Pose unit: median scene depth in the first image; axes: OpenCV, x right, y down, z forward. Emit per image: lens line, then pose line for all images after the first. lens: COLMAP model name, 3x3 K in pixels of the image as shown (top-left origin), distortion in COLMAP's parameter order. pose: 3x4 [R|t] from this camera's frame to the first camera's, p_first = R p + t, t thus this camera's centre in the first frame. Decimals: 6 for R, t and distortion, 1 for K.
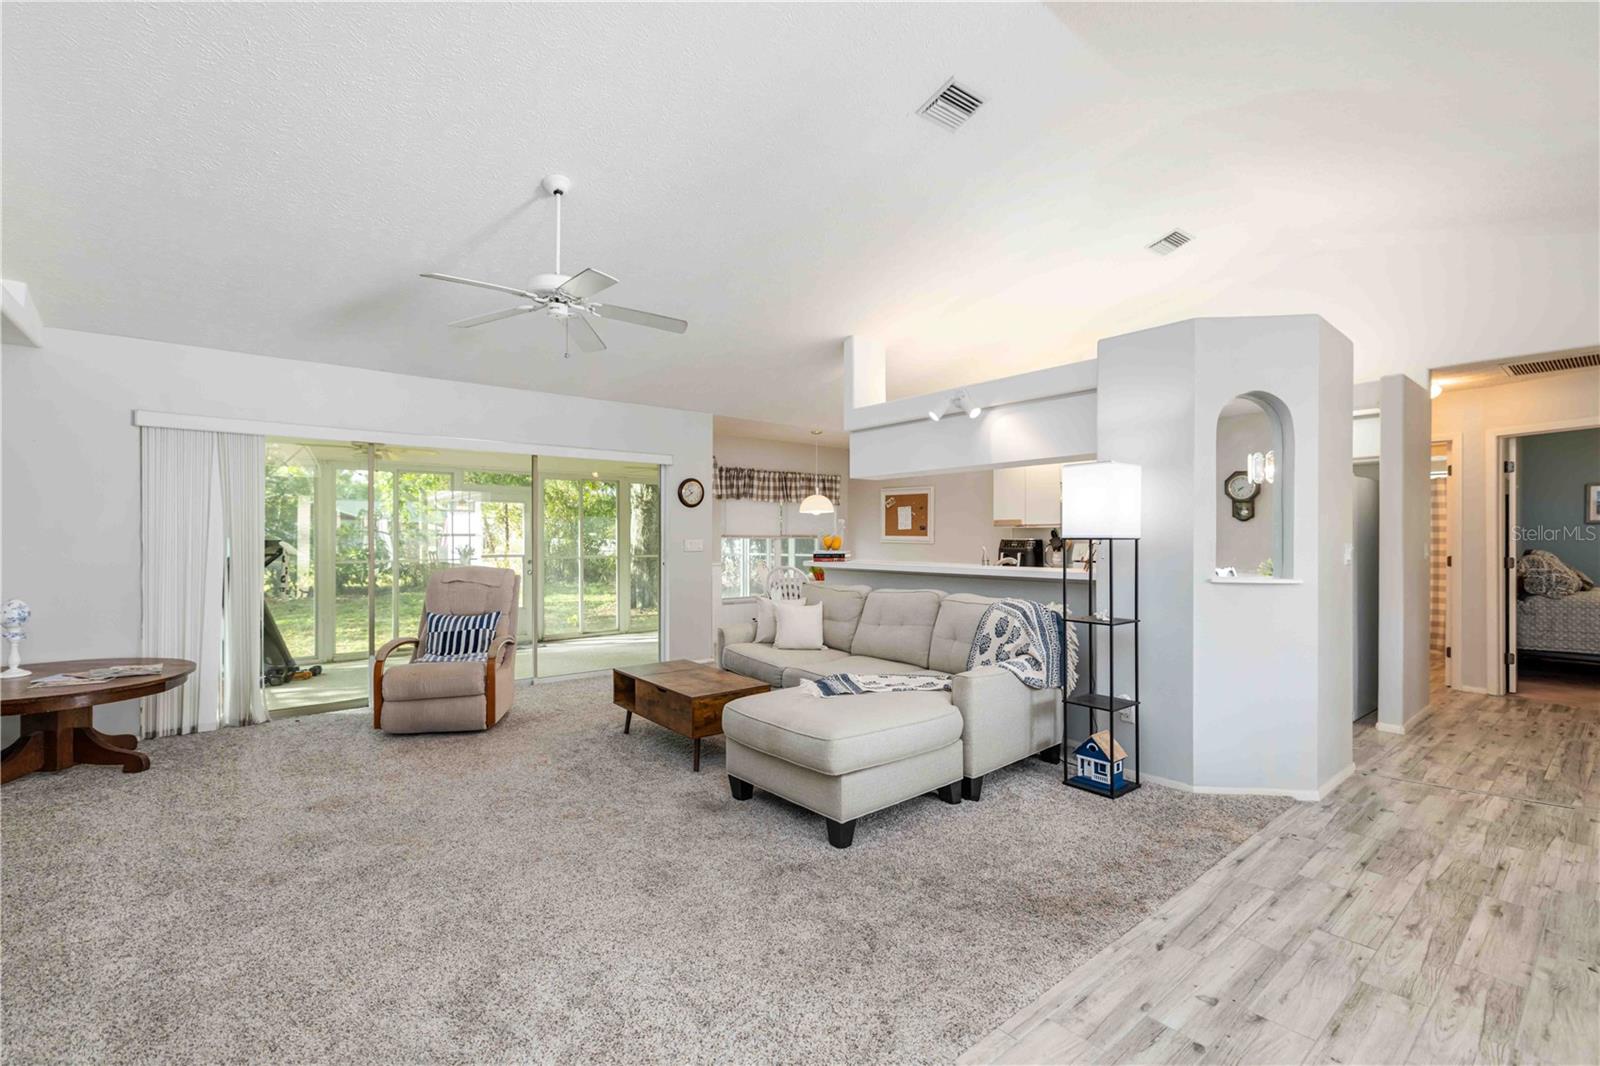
lens RADIAL K [[697.1, 0, 797.3], [0, 697.1, 537.3], [0, 0, 1]] dist [-0.000691, 0.001569]
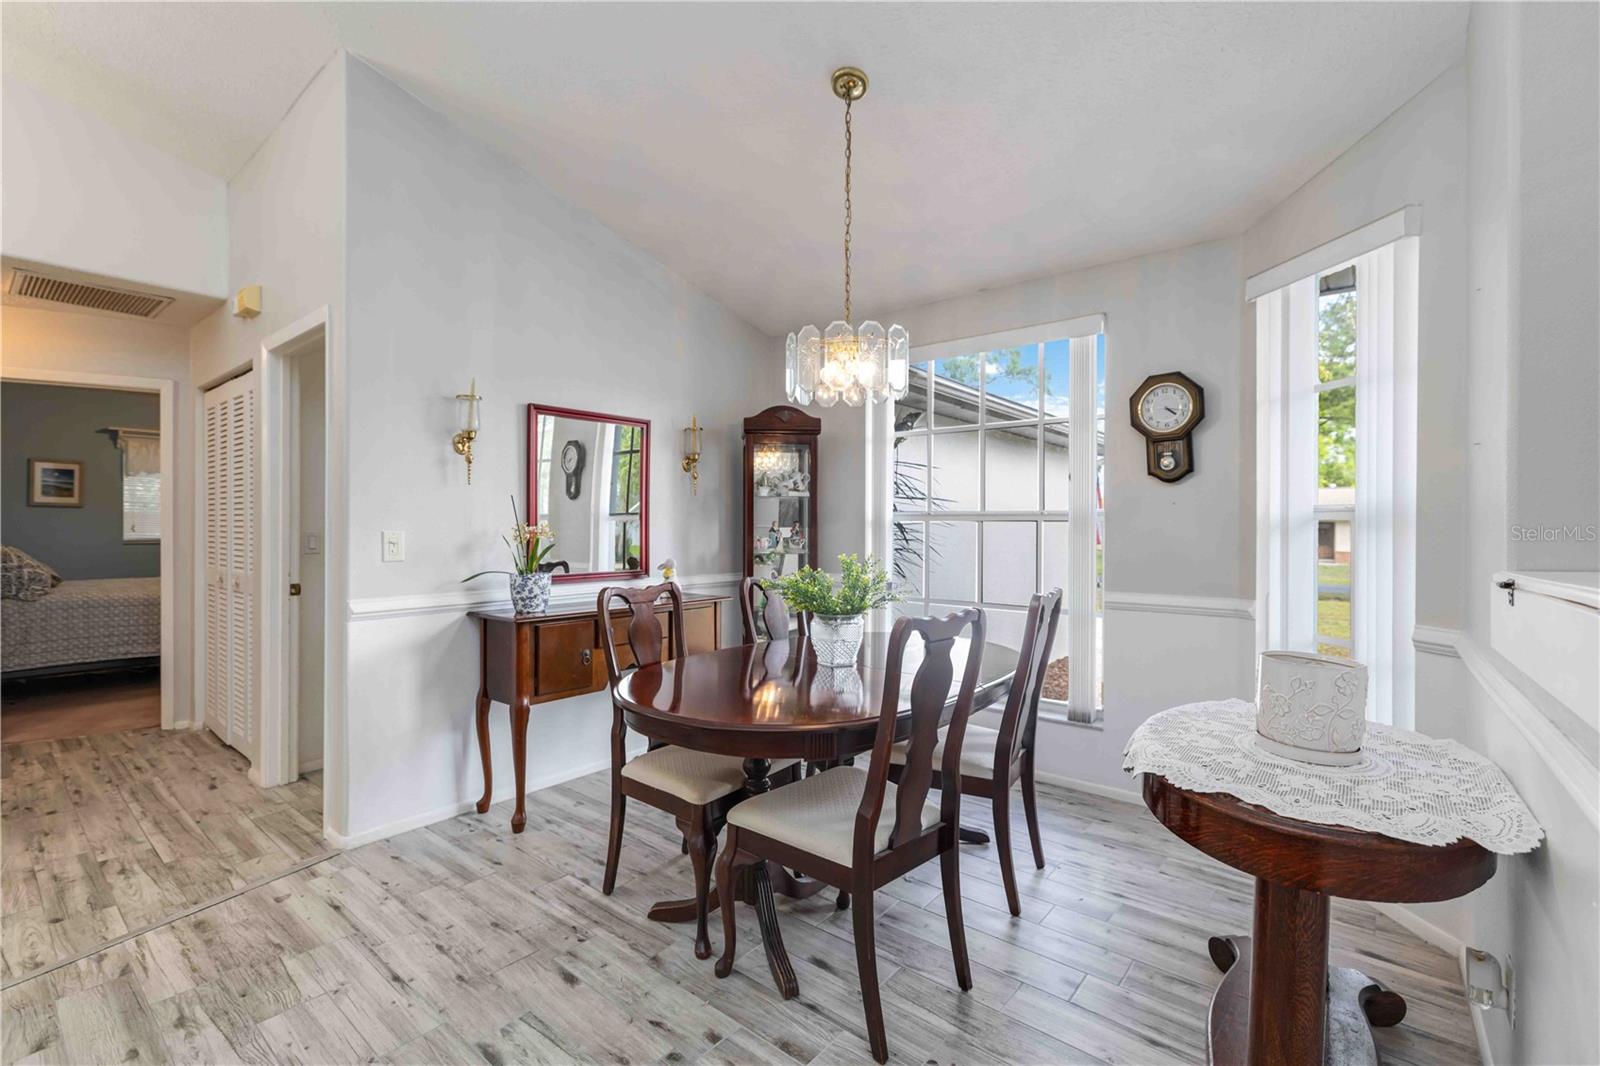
lens RADIAL K [[697.1, 0, 797.3], [0, 697.1, 530.0], [0, 0, 1]] dist [-0.000691, 0.001569]
pose [[-0.195774, -0.007109, 0.980623, 0.267467], [-0.006862, 0.999959, 0.005879, -0.004041], [-0.980625, -0.005578, -0.195815, 0.552561]]
